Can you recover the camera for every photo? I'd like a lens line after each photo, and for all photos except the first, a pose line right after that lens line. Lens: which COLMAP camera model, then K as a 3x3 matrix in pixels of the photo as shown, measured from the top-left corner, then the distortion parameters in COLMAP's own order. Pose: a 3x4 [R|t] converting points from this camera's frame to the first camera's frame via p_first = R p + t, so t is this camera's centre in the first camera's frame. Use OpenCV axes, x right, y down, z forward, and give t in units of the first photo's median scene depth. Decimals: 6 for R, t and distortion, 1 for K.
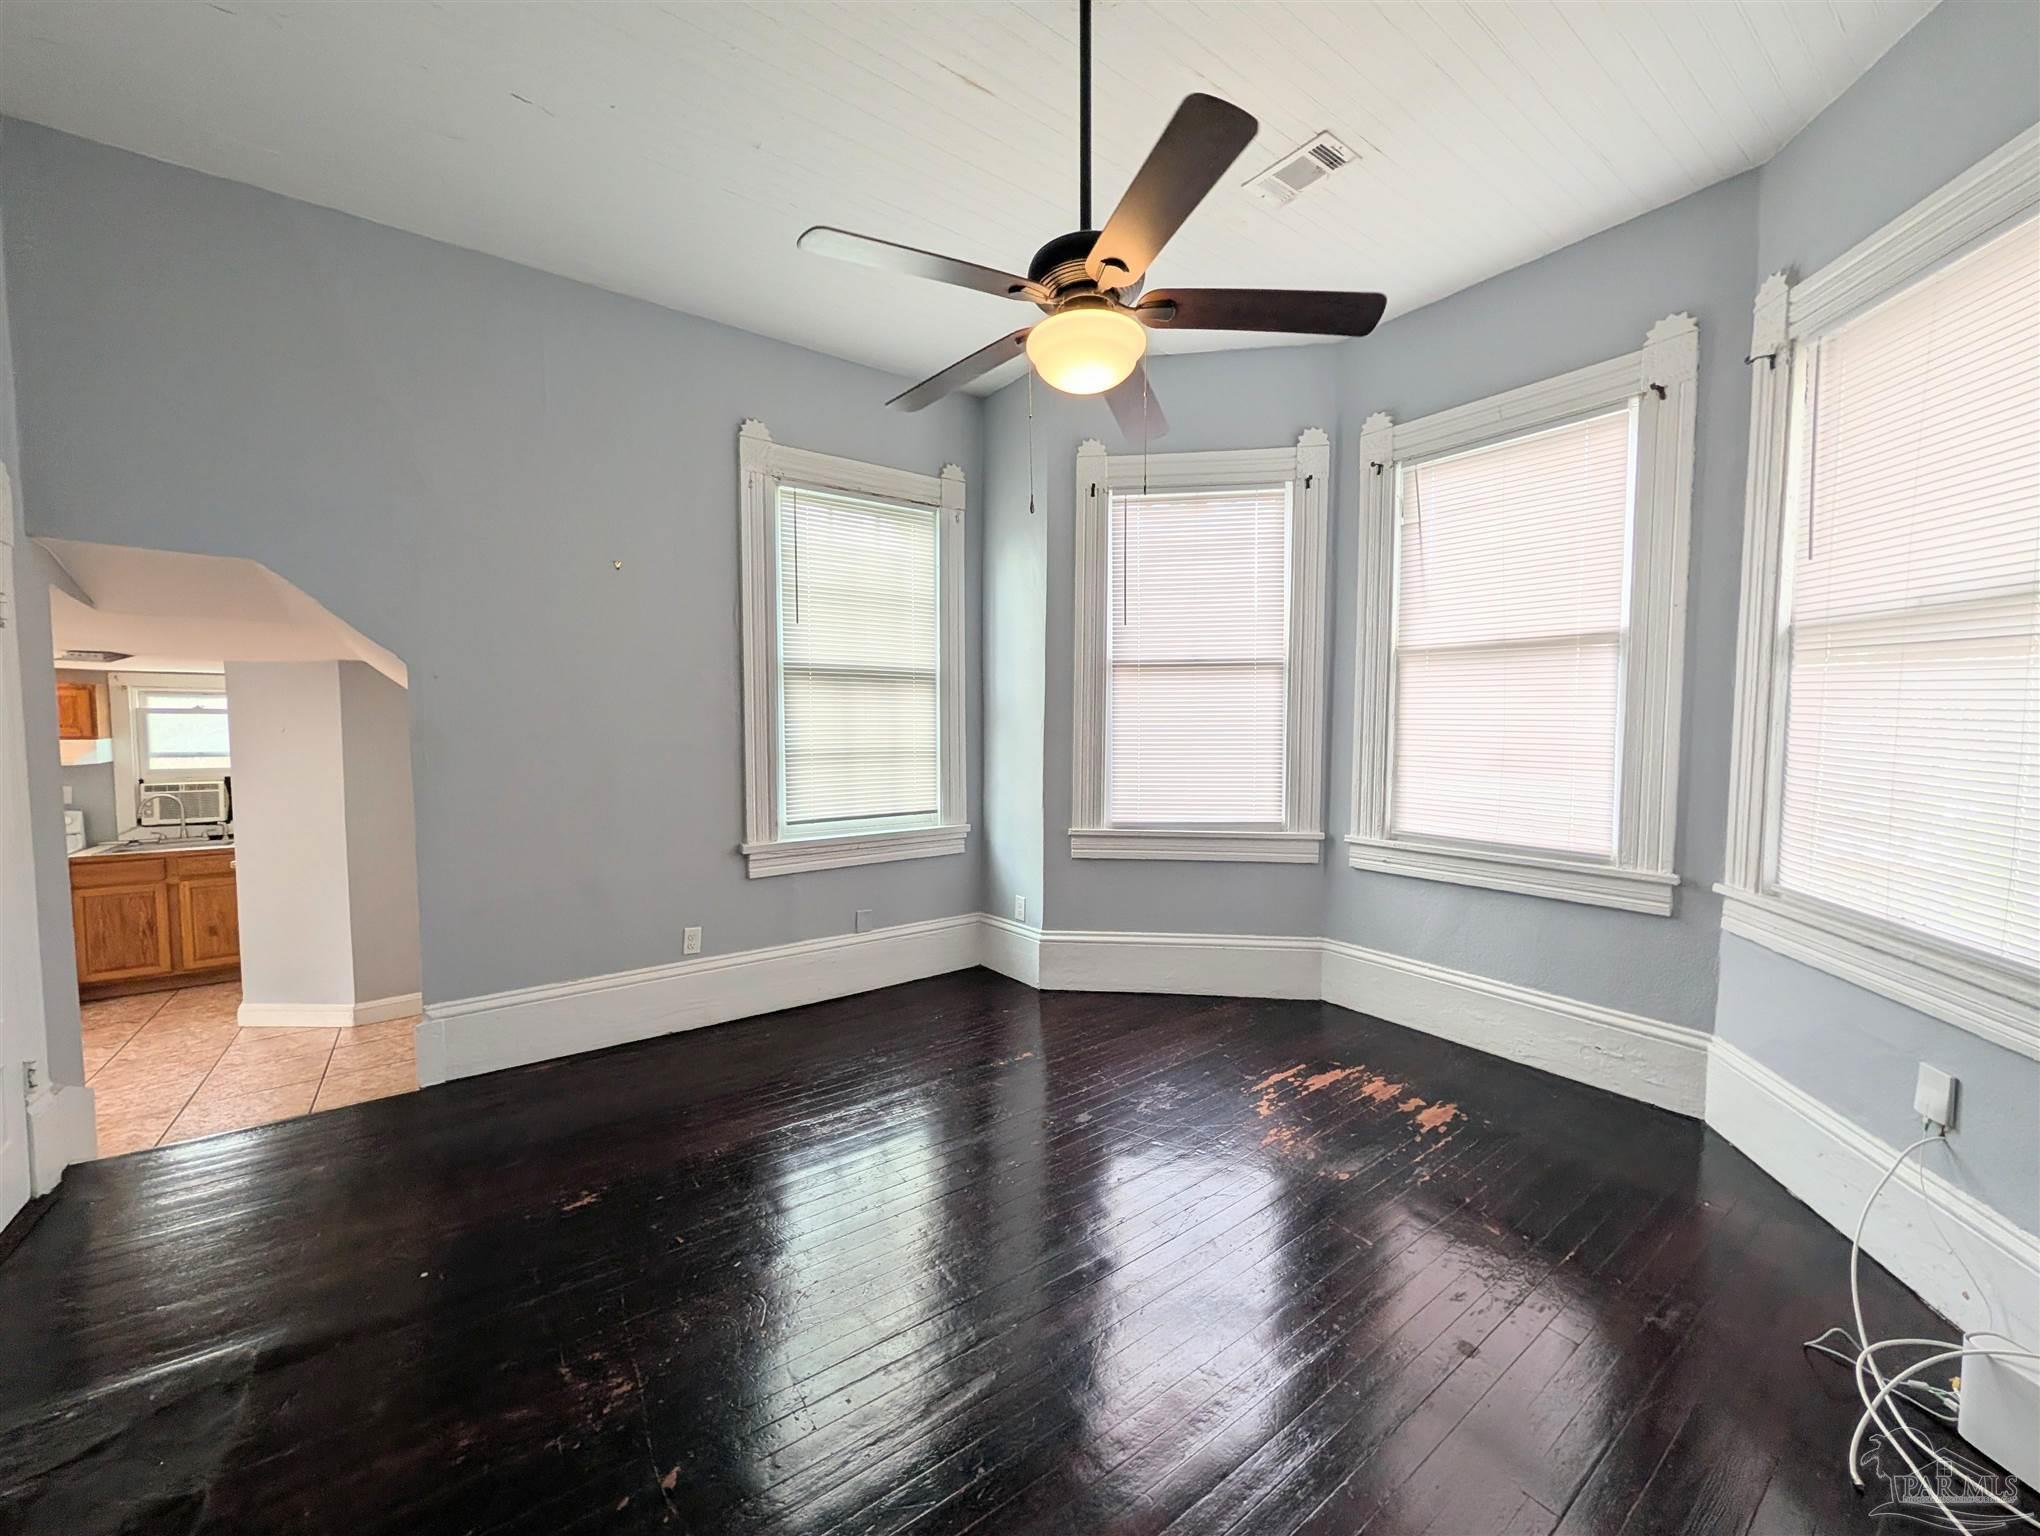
lens RADIAL K [[785.8, 0, 1018.6], [0, 785.8, 768.8], [0, 0, 1]] dist [0.003476, -0.000424]
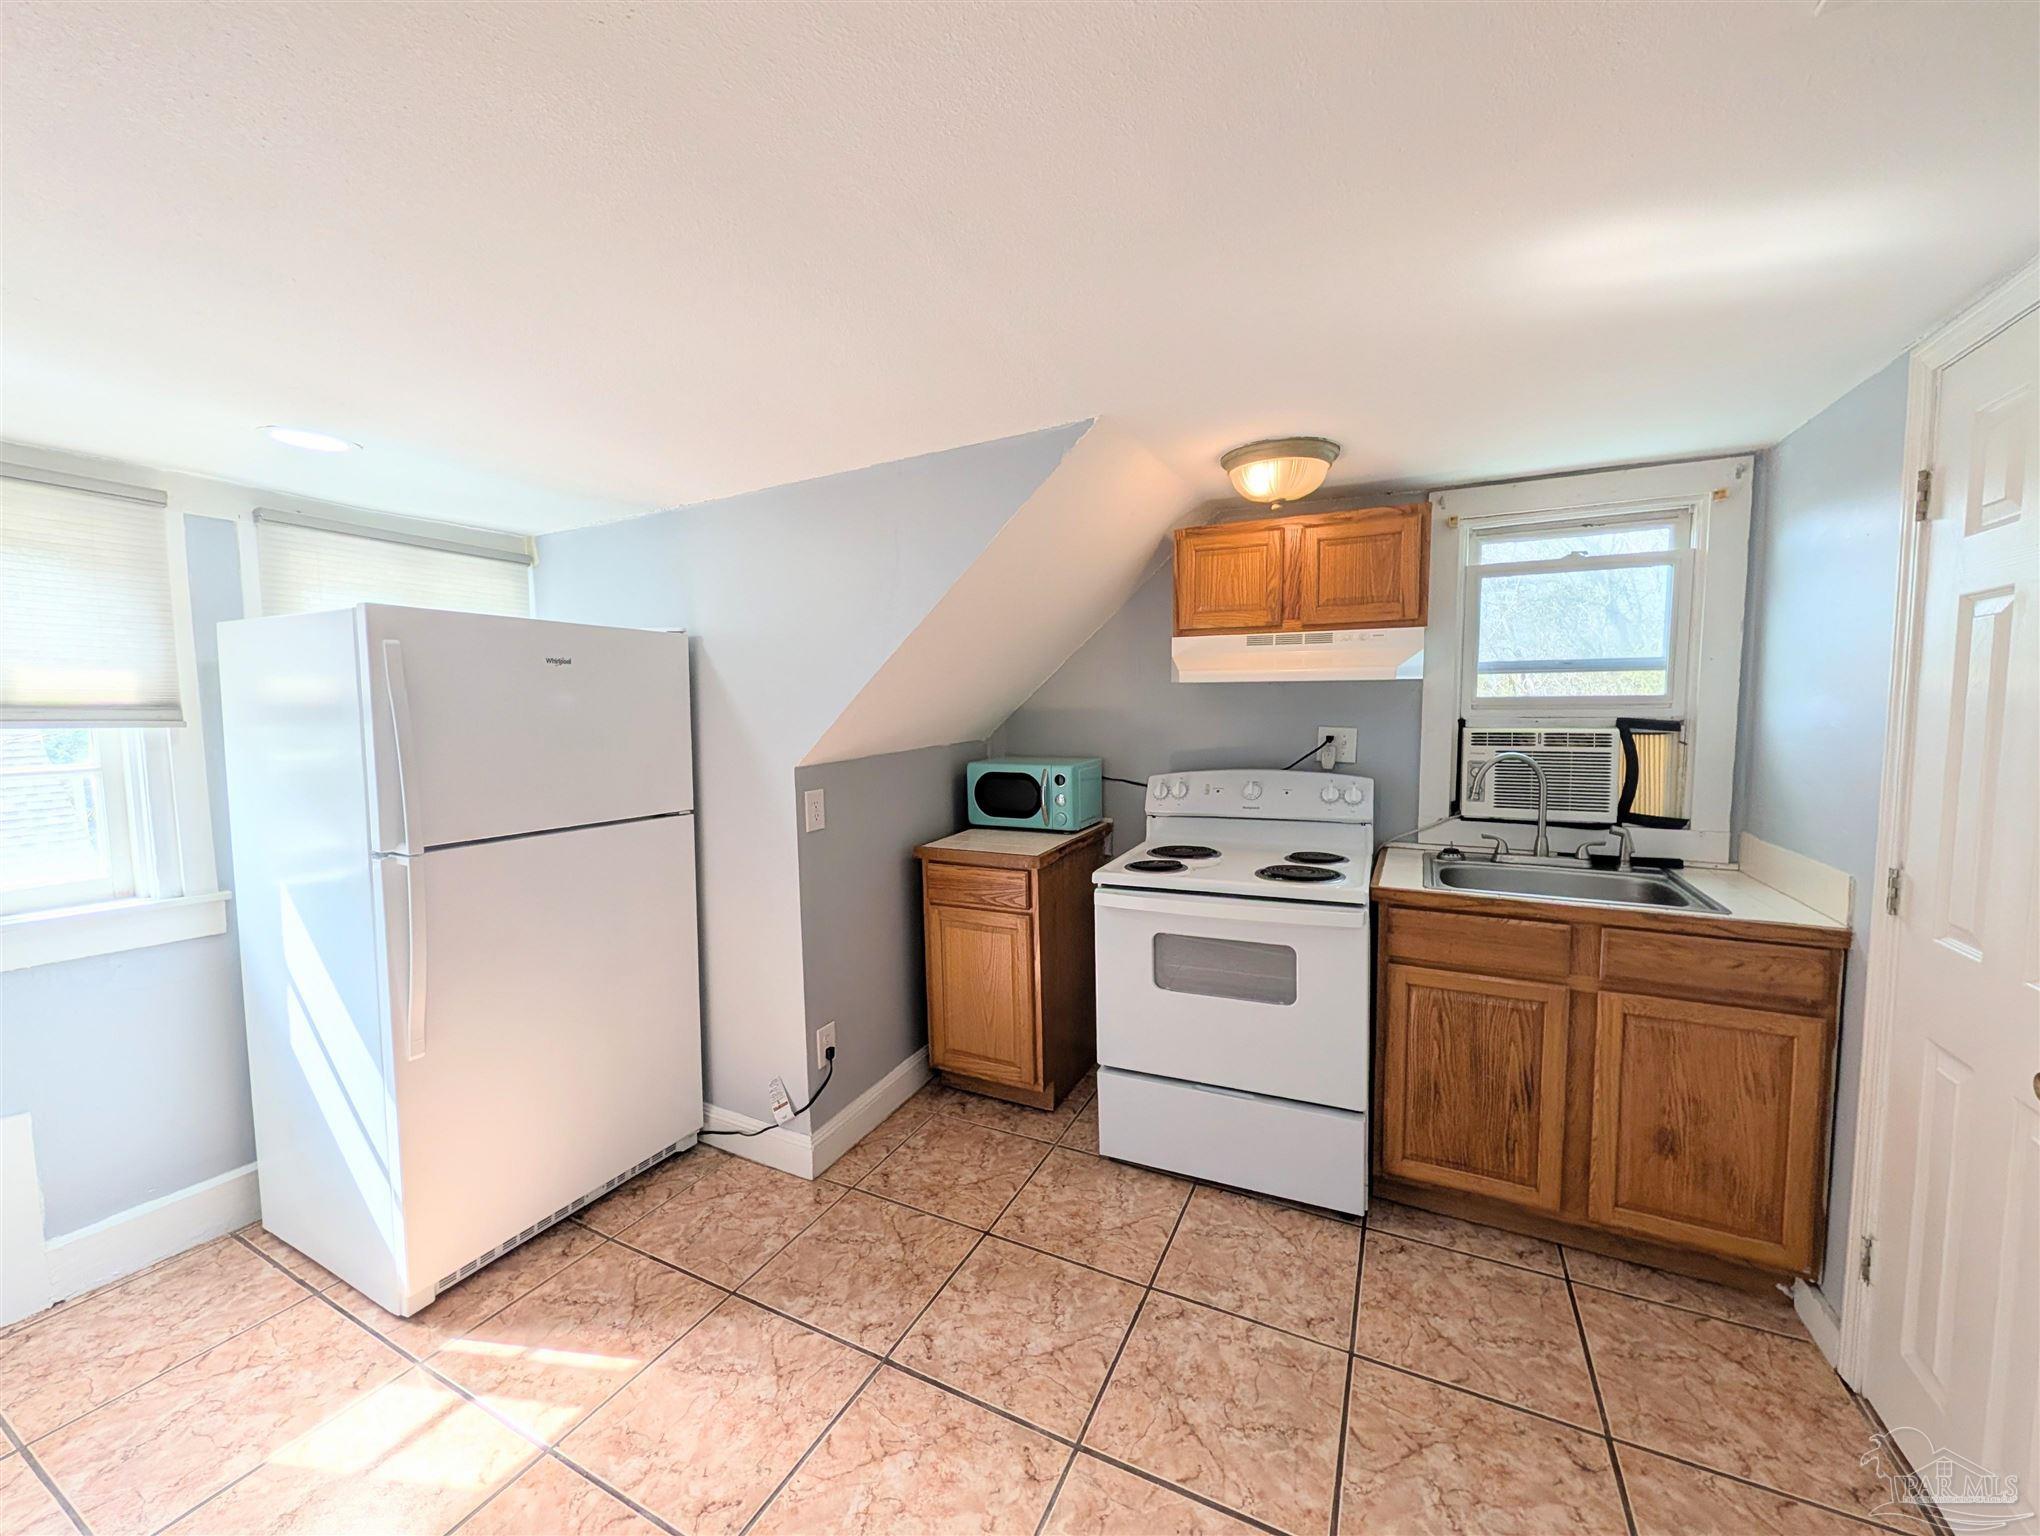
lens RADIAL K [[785.8, 0, 1018.6], [0, 785.8, 768.8], [0, 0, 1]] dist [0.003476, -0.000424]
pose [[0.450808, 0.070521, -0.889831, -1.229188], [-0.037700, 0.997489, 0.059954, 0.038198], [0.891825, 0.006519, 0.452334, 0.833915]]
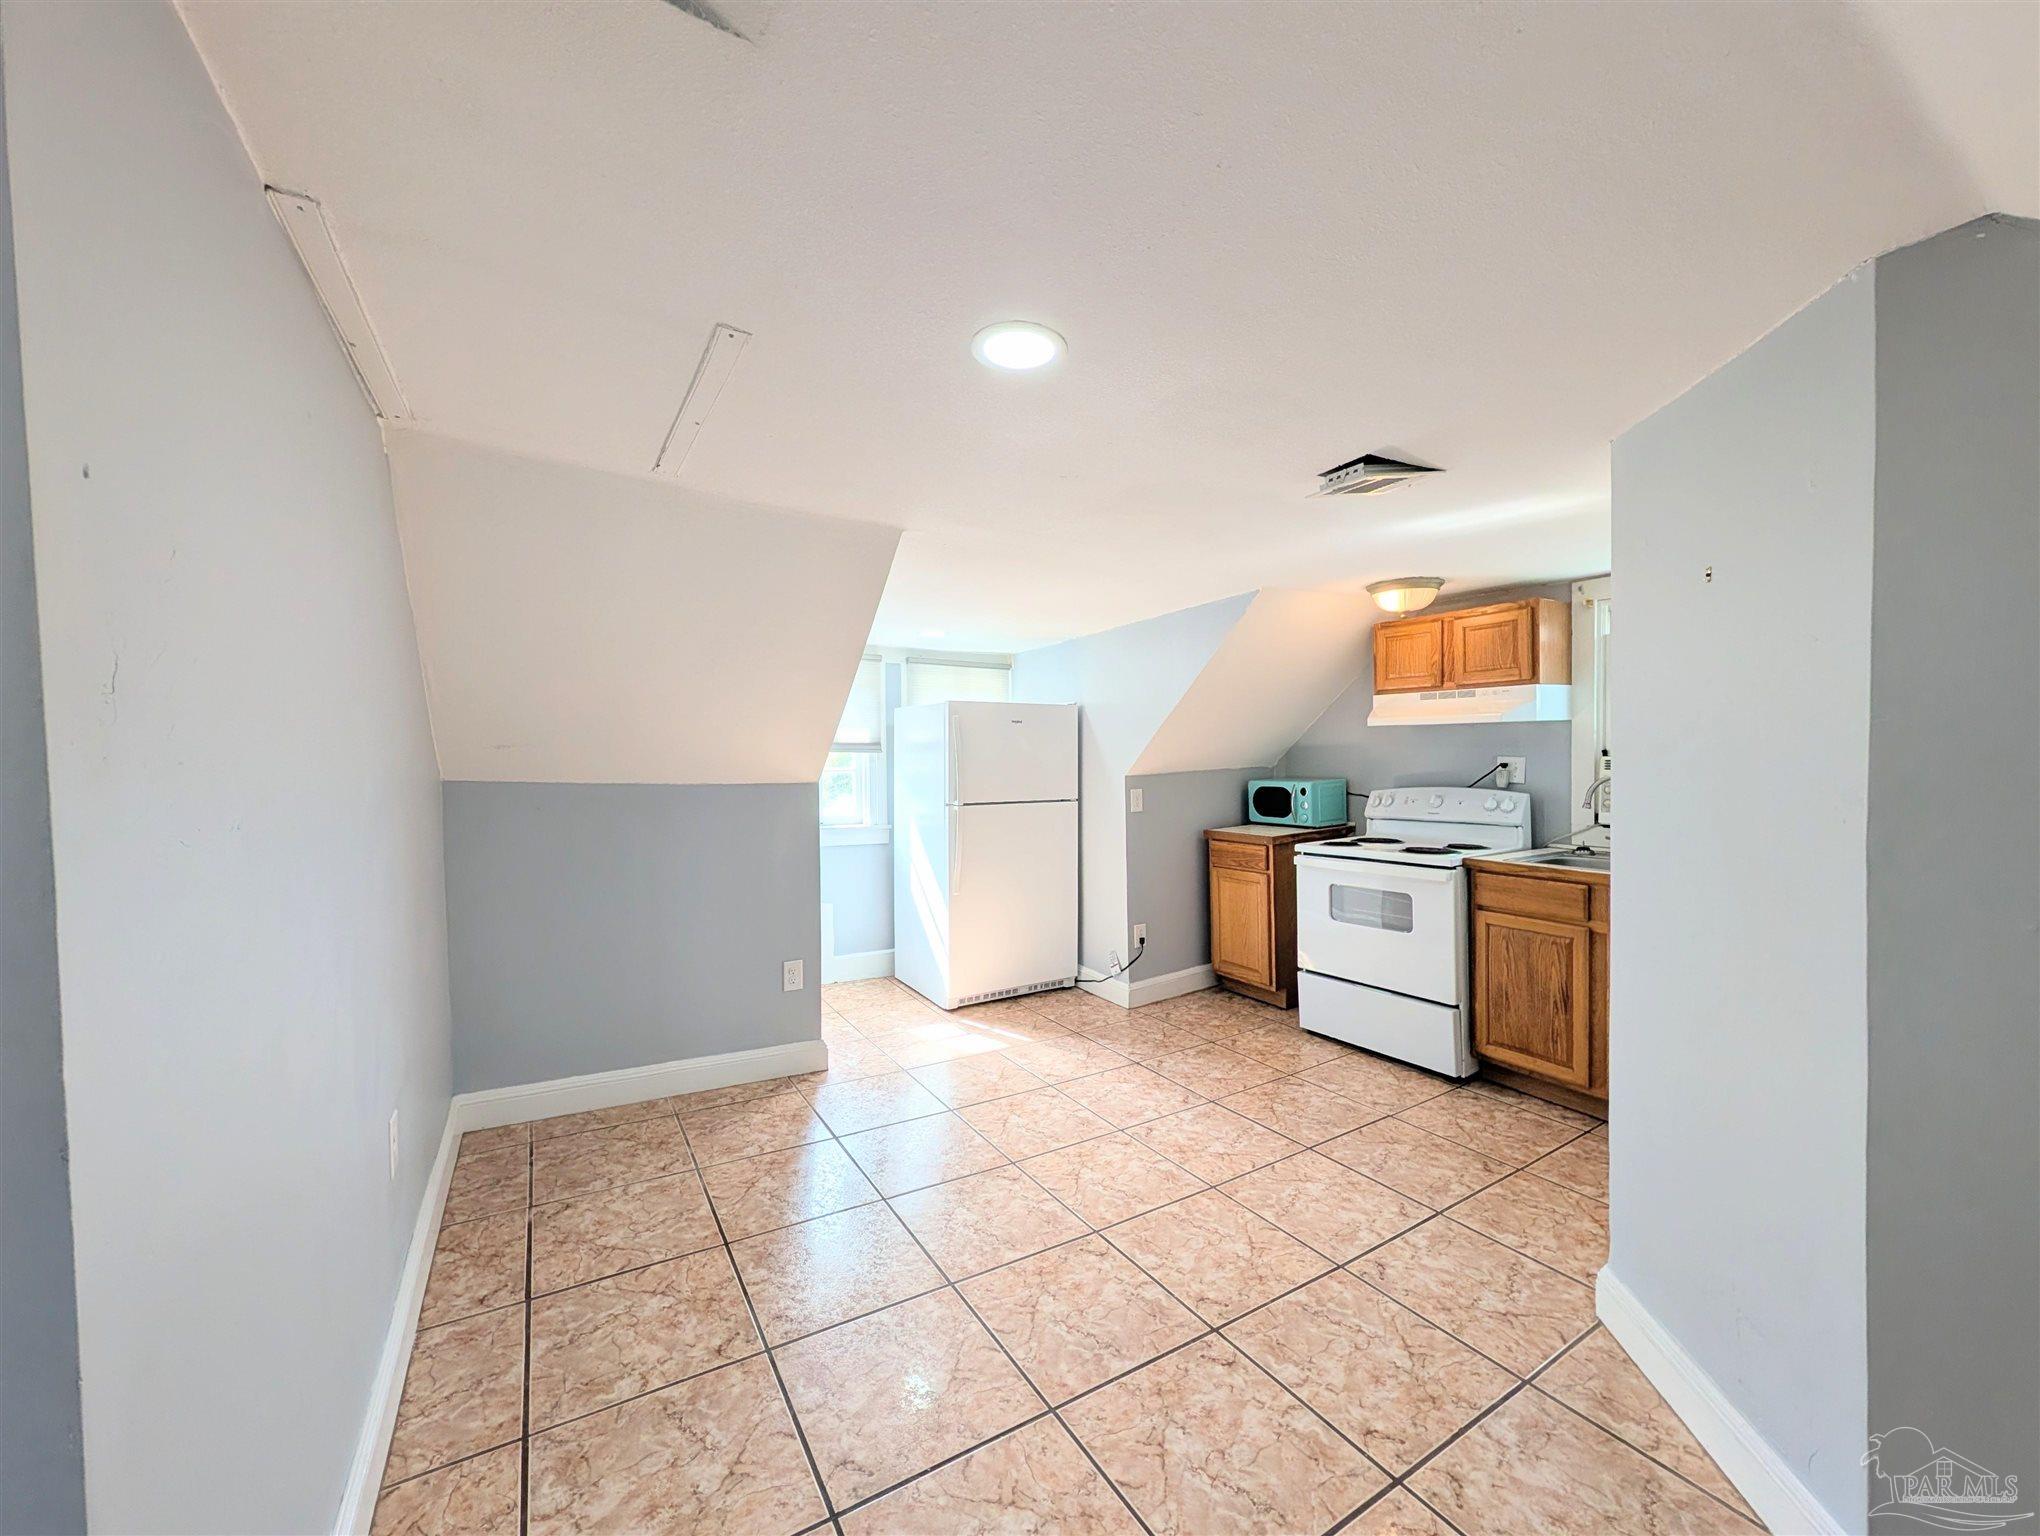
lens RADIAL K [[785.8, 0, 1018.6], [0, 785.8, 768.8], [0, 0, 1]] dist [0.003476, -0.000424]
pose [[-0.086470, 0.023875, -0.995968, -0.693891], [-0.040613, 0.998797, 0.027469, 0.045751], [0.995426, 0.042824, -0.085397, 0.902582]]
